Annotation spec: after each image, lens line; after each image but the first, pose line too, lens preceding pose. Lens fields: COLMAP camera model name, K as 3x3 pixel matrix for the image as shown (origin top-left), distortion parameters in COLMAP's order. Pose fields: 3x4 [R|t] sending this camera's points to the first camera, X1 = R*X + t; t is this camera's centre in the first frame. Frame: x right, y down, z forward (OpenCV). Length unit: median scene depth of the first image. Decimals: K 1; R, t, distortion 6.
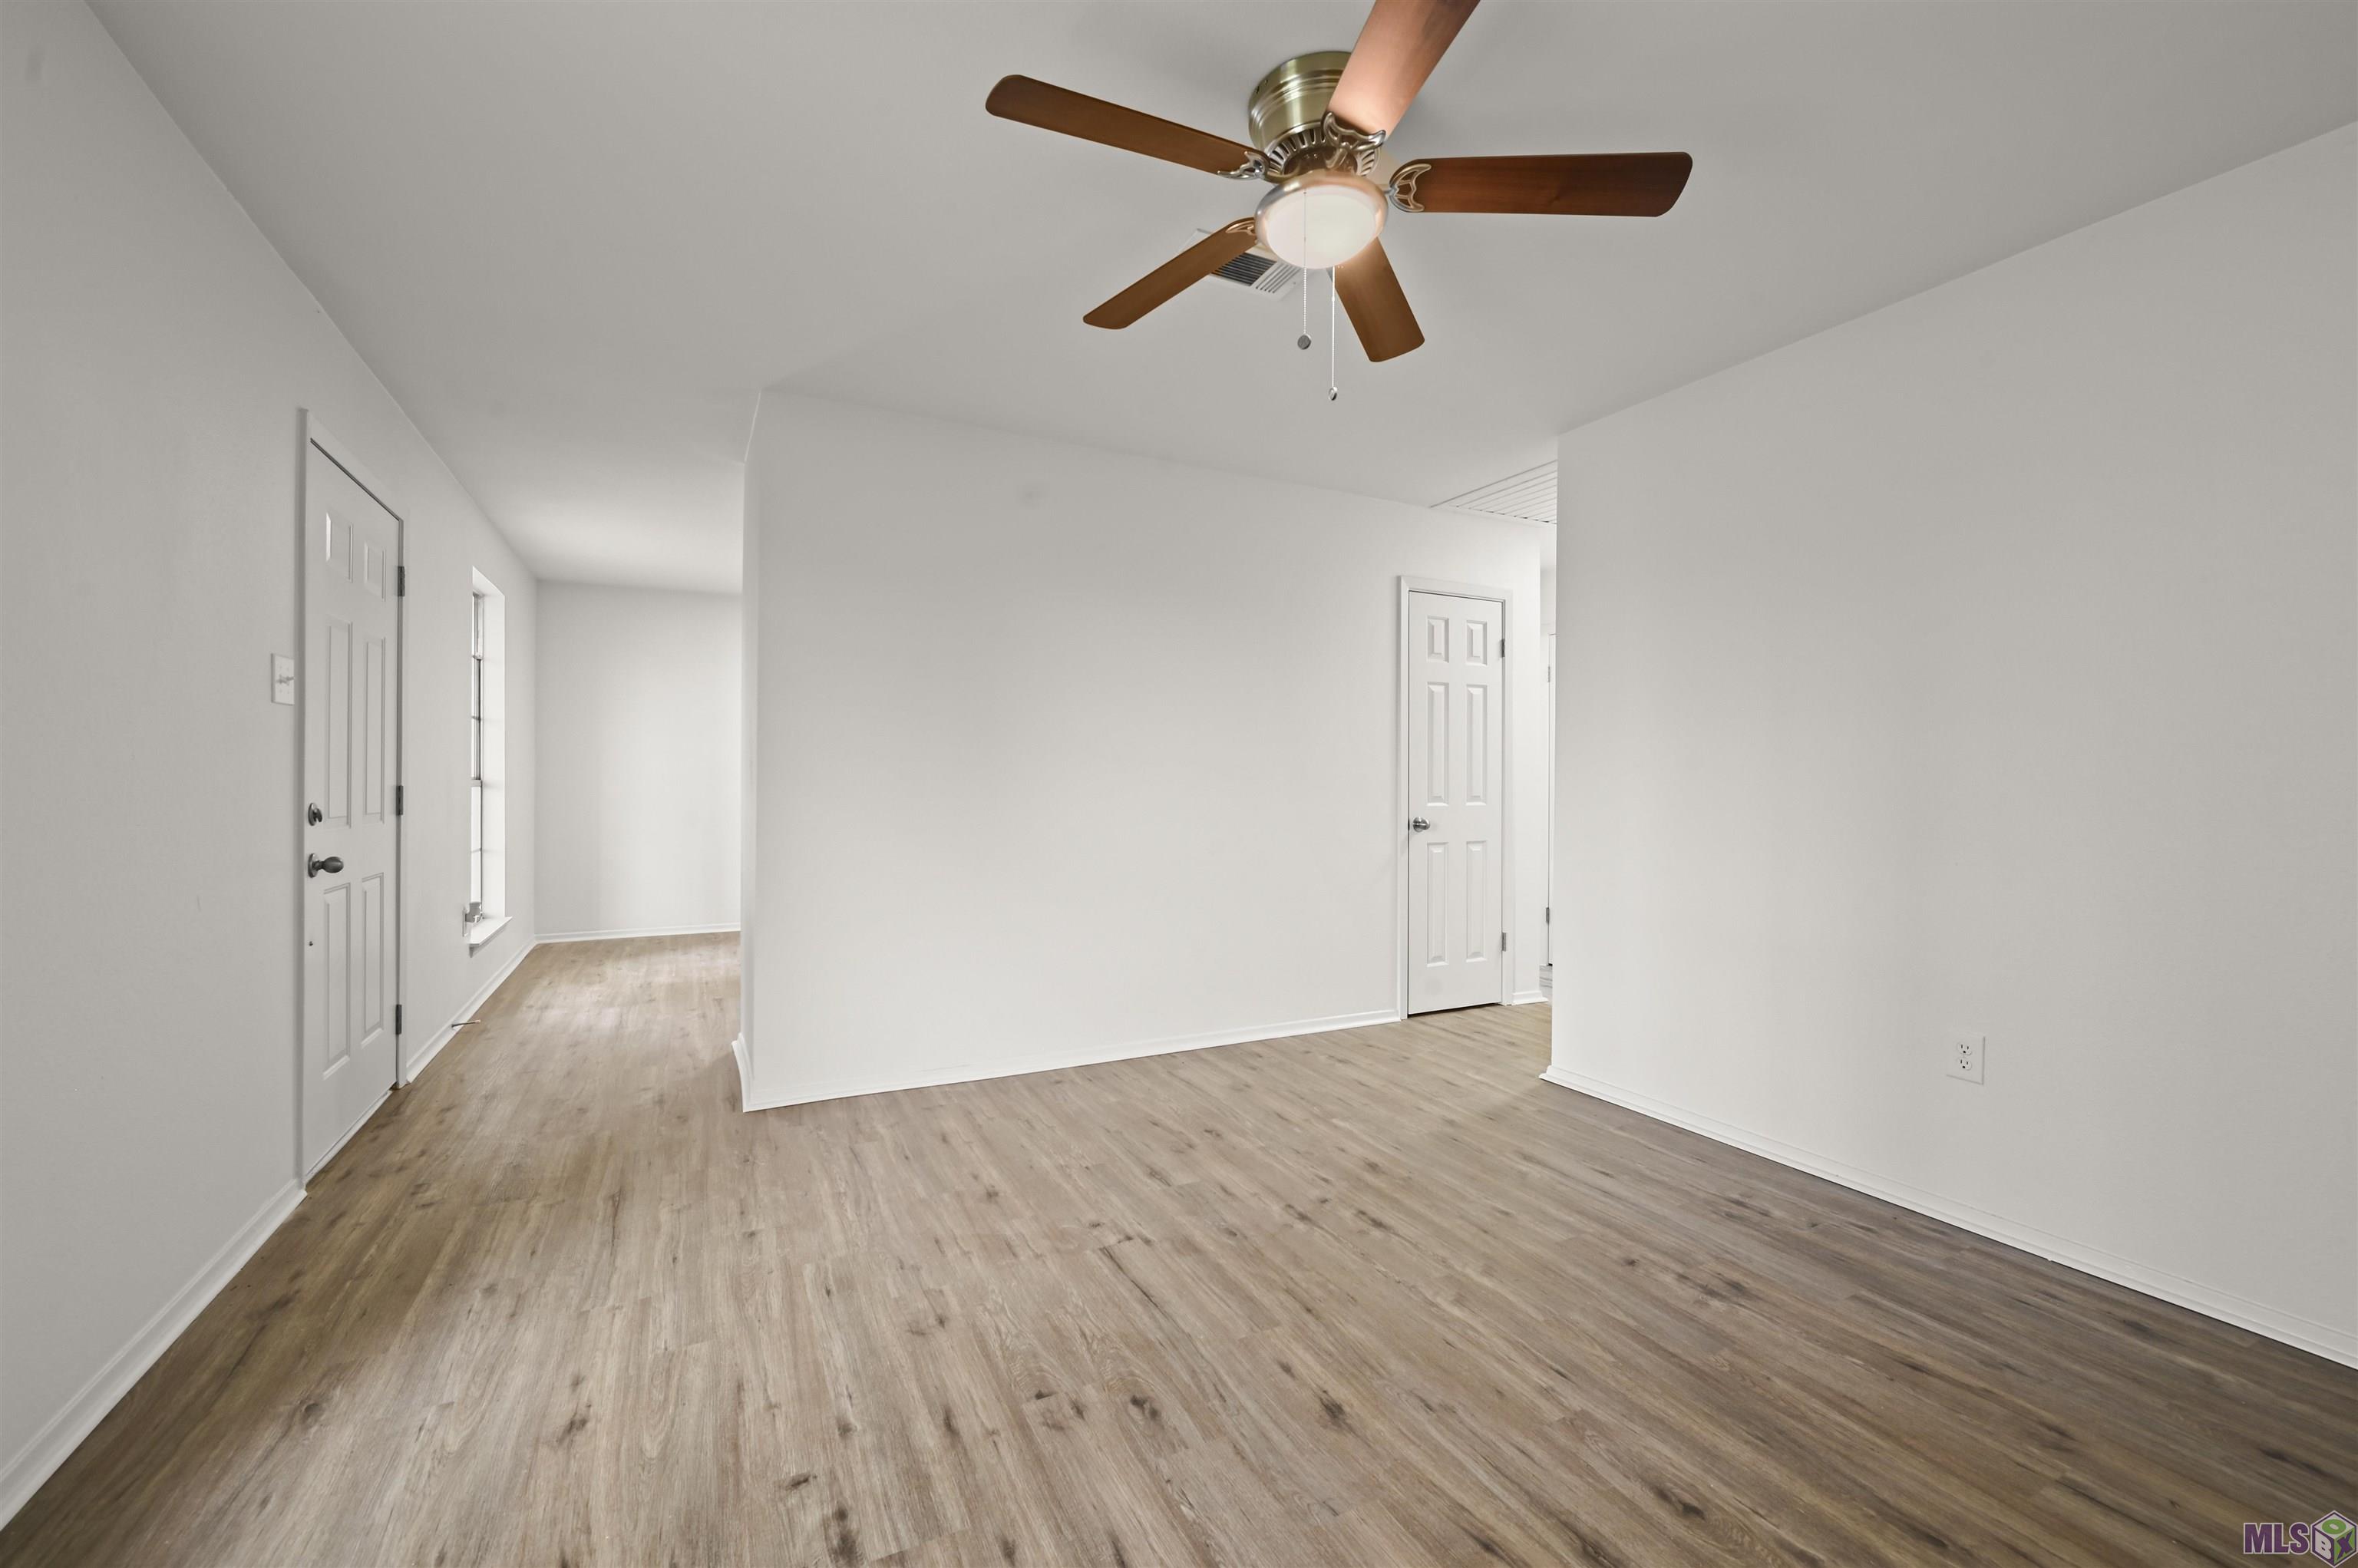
lens RADIAL K [[946.8, 0, 1176.1], [0, 946.8, 778.7], [0, 0, 1]] dist [-0.001078, -0.000277]
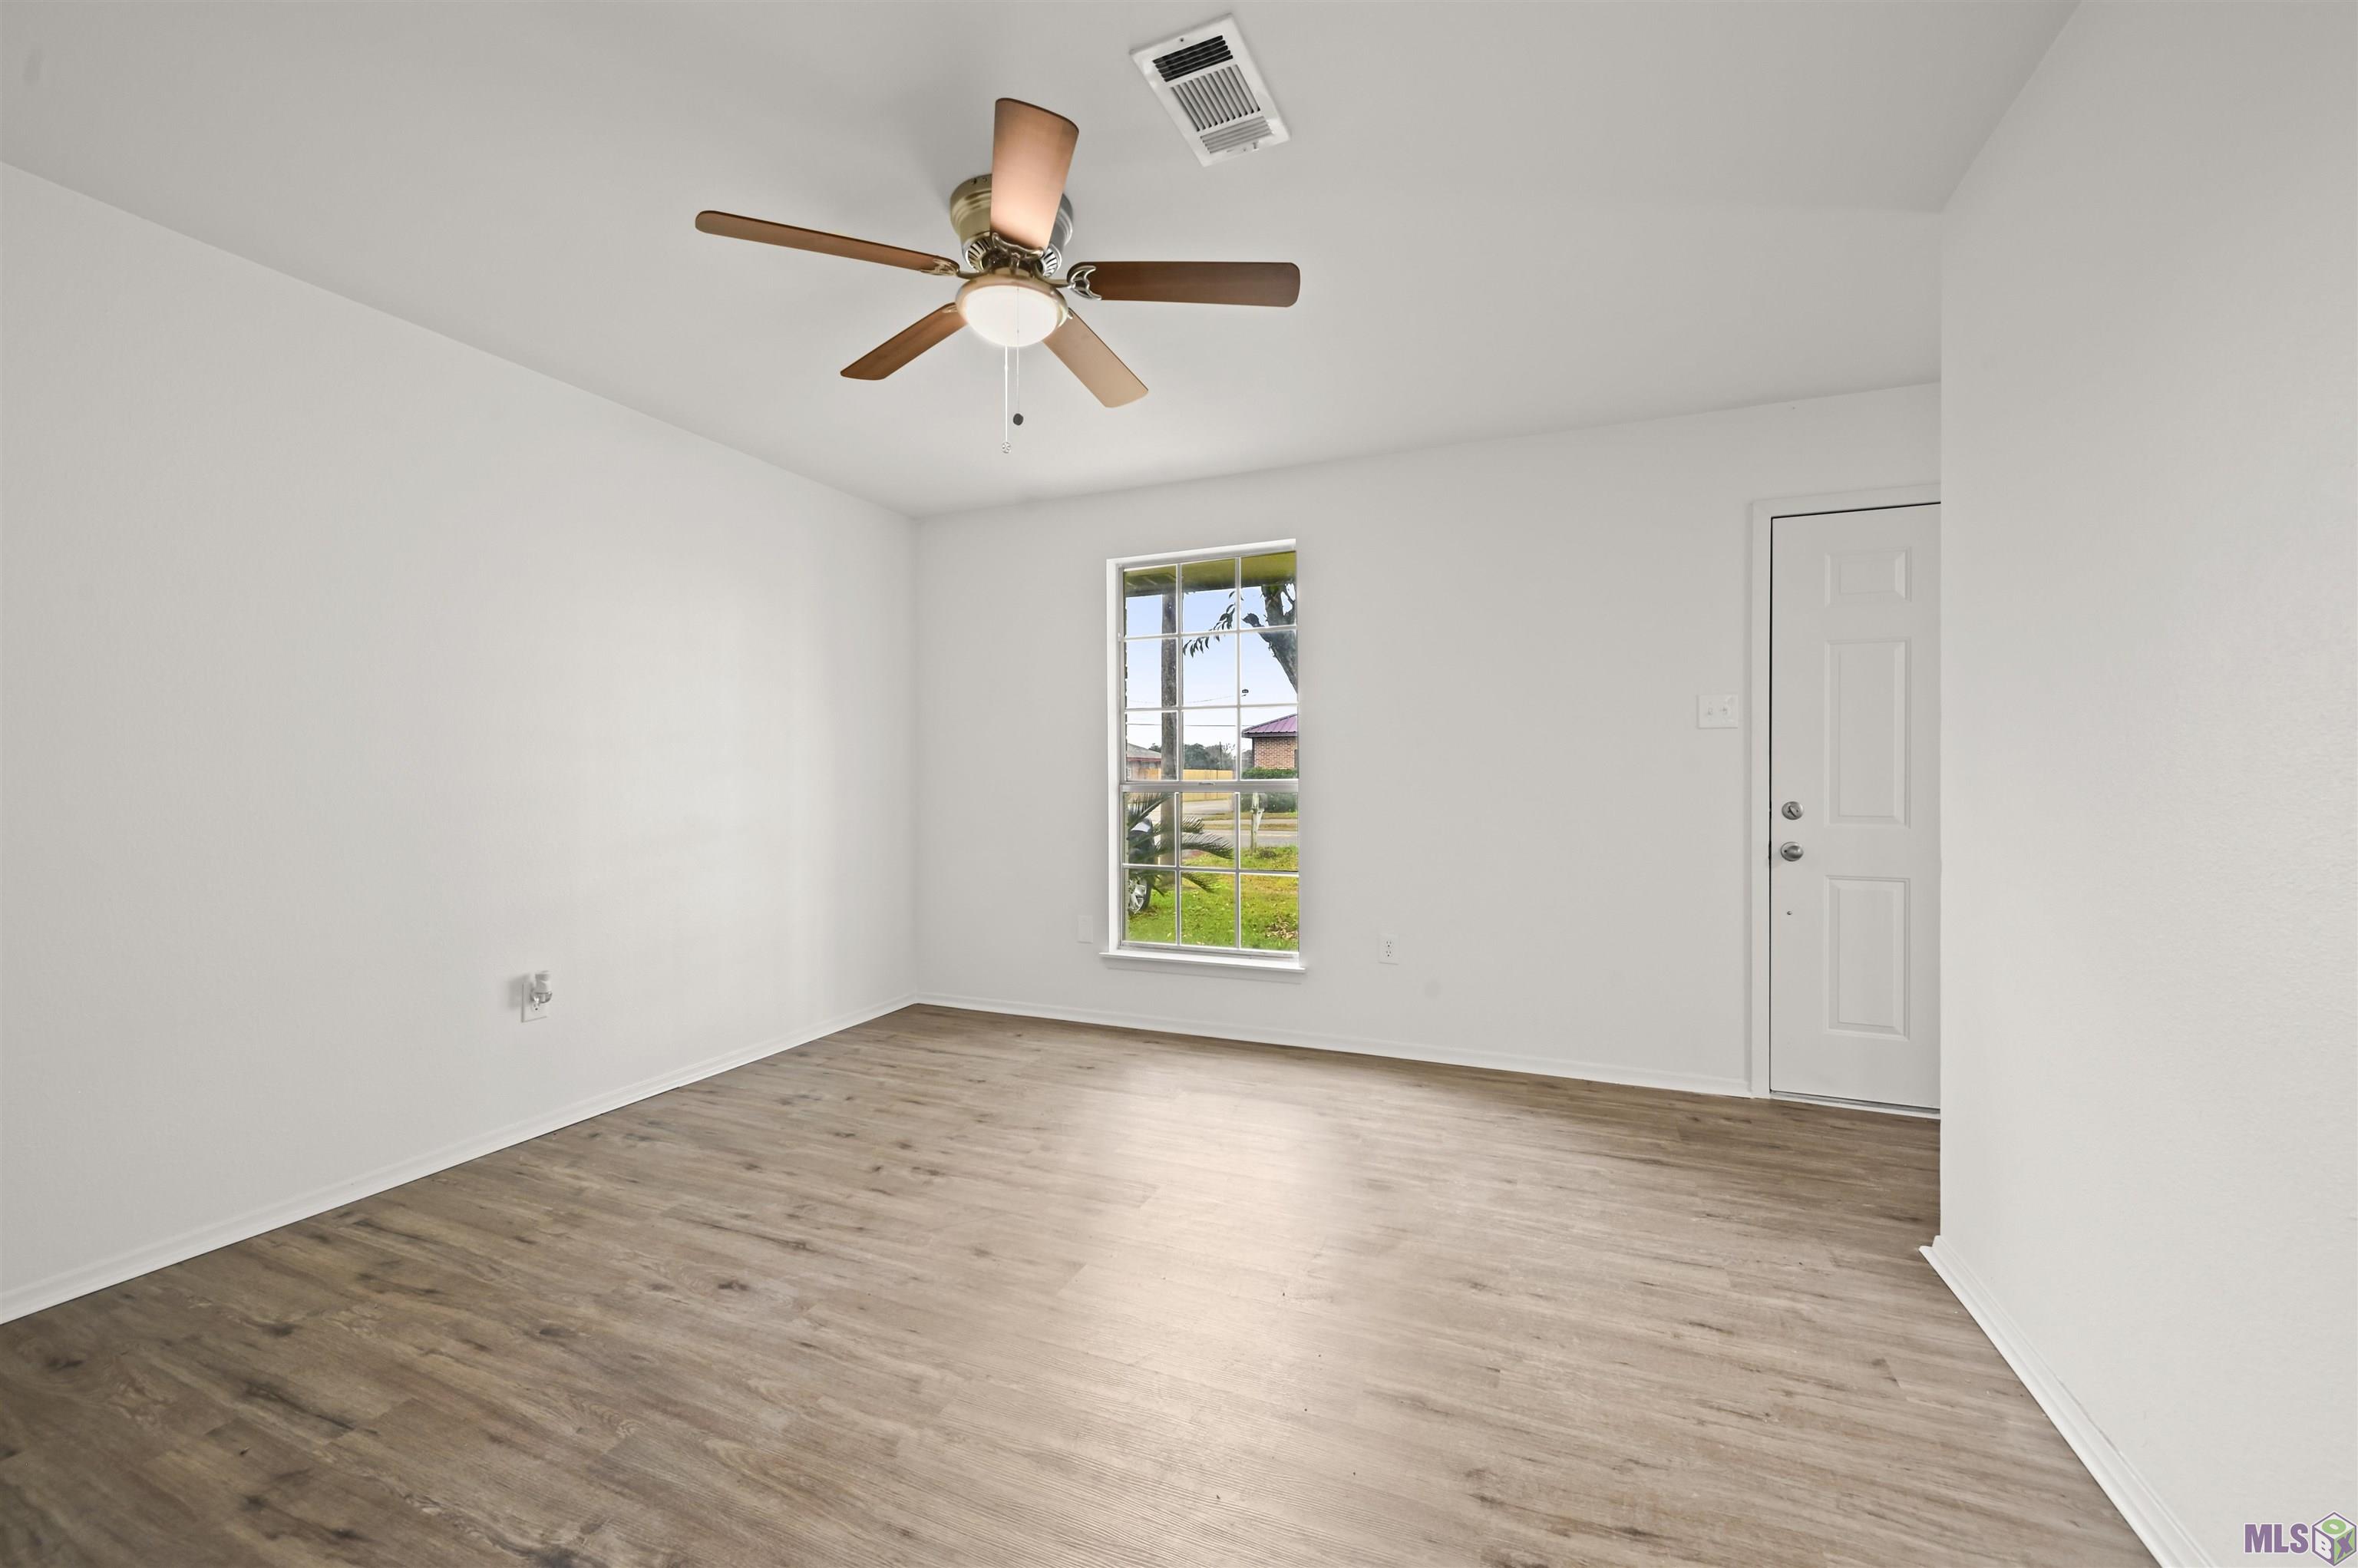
lens RADIAL K [[946.8, 0, 1180.4], [0, 946.8, 787.3], [0, 0, 1]] dist [-0.001078, -0.000277]
pose [[-0.765279, 0.002246, -0.643694, 0.676620], [-0.002153, 0.999979, 0.006050, -0.005340], [0.643695, 0.006016, -0.765259, 1.832841]]
